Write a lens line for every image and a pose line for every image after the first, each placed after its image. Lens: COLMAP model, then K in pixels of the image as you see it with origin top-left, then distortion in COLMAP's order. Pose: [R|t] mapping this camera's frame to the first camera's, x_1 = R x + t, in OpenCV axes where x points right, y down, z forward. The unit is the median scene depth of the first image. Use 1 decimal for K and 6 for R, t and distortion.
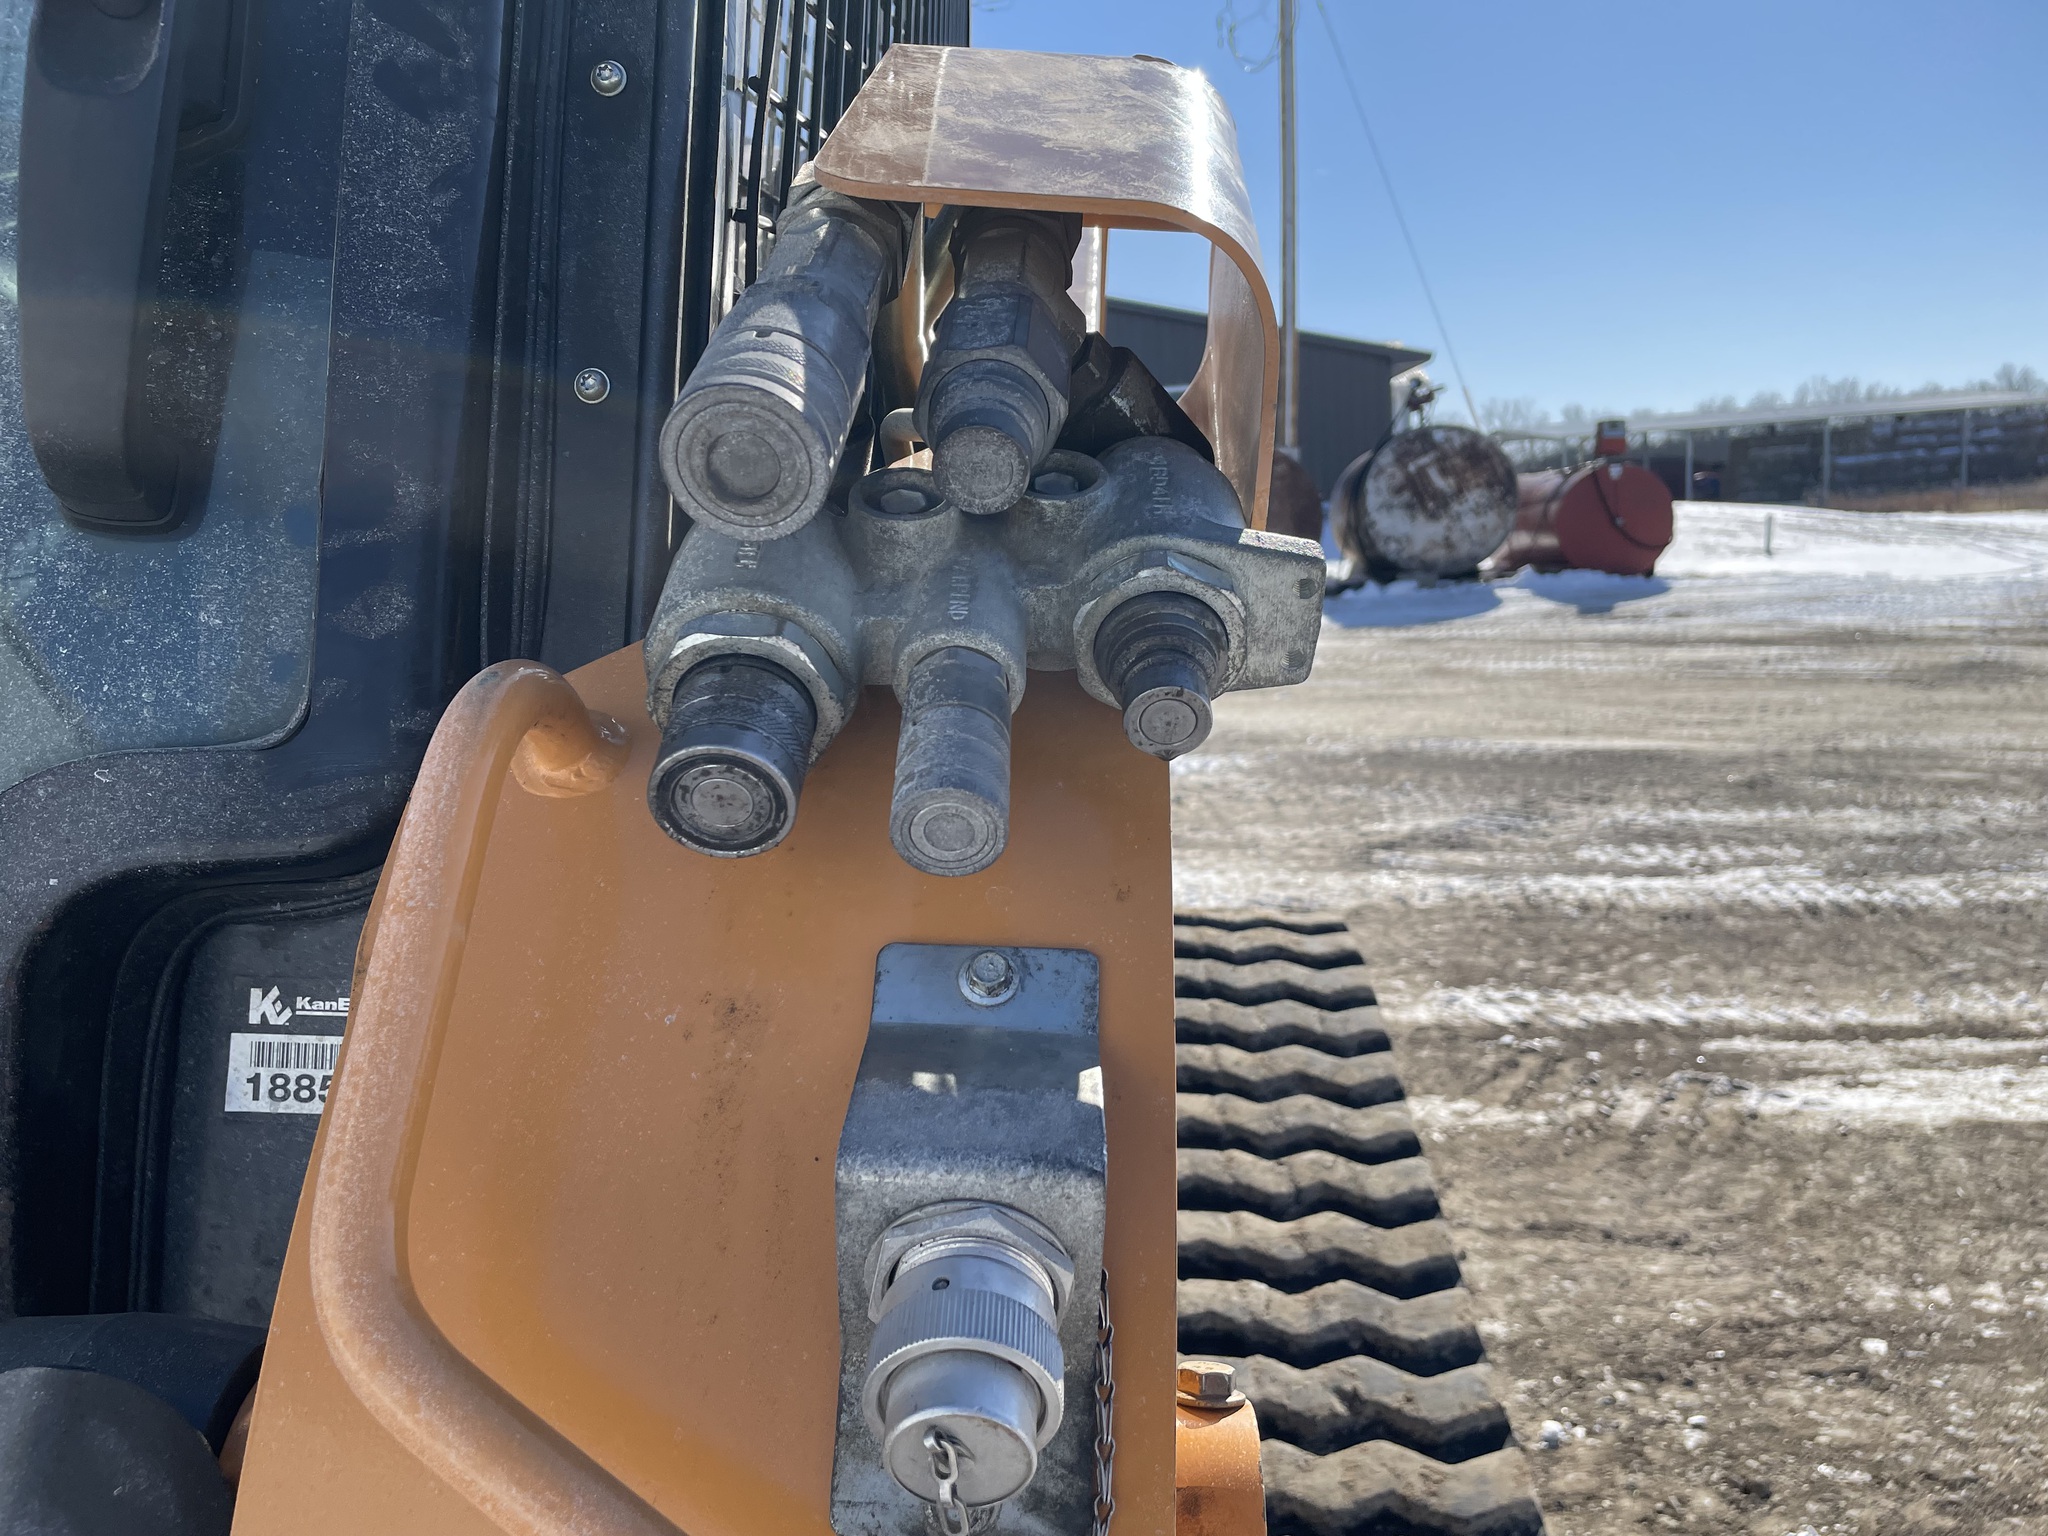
lens RADIAL K [[1528.9, 0, 1026.7], [0, 1528.9, 775.5], [0, 0, 1]] dist [0.075839, -0.097094]
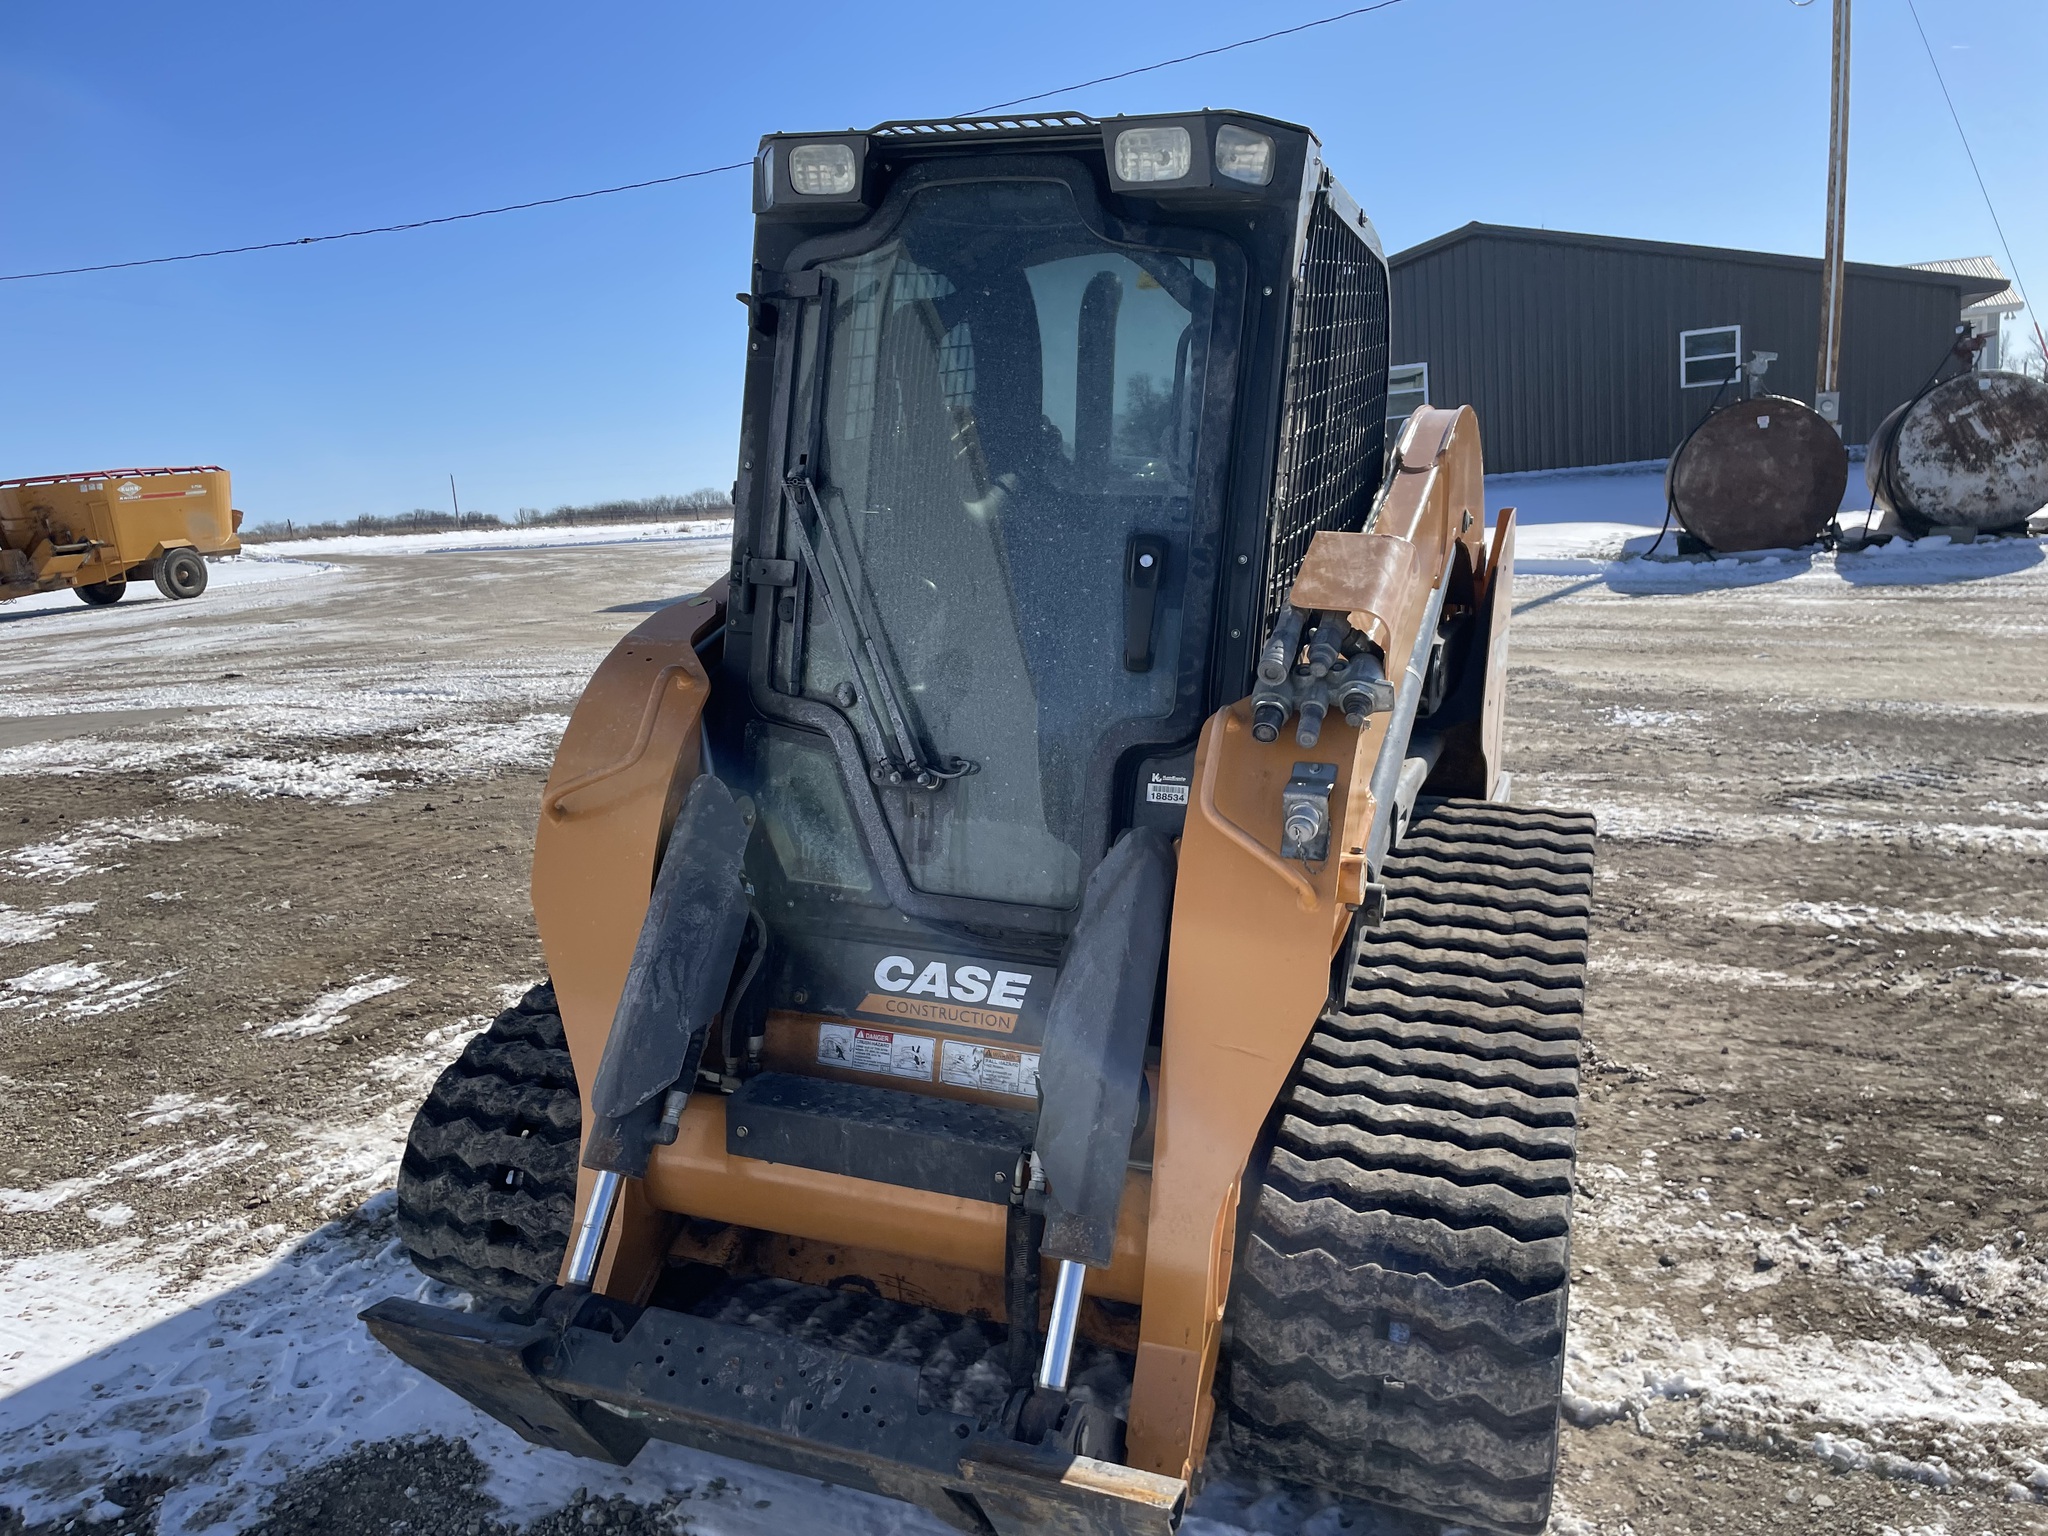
lens RADIAL K [[1528.9, 0, 1026.7], [0, 1528.9, 775.5], [0, 0, 1]] dist [0.075839, -0.097094]
pose [[0.946383, 0.040169, -0.320541, 0.055088], [-0.027635, 0.998669, 0.043560, -0.003394], [0.321864, -0.032366, 0.946233, -0.325234]]
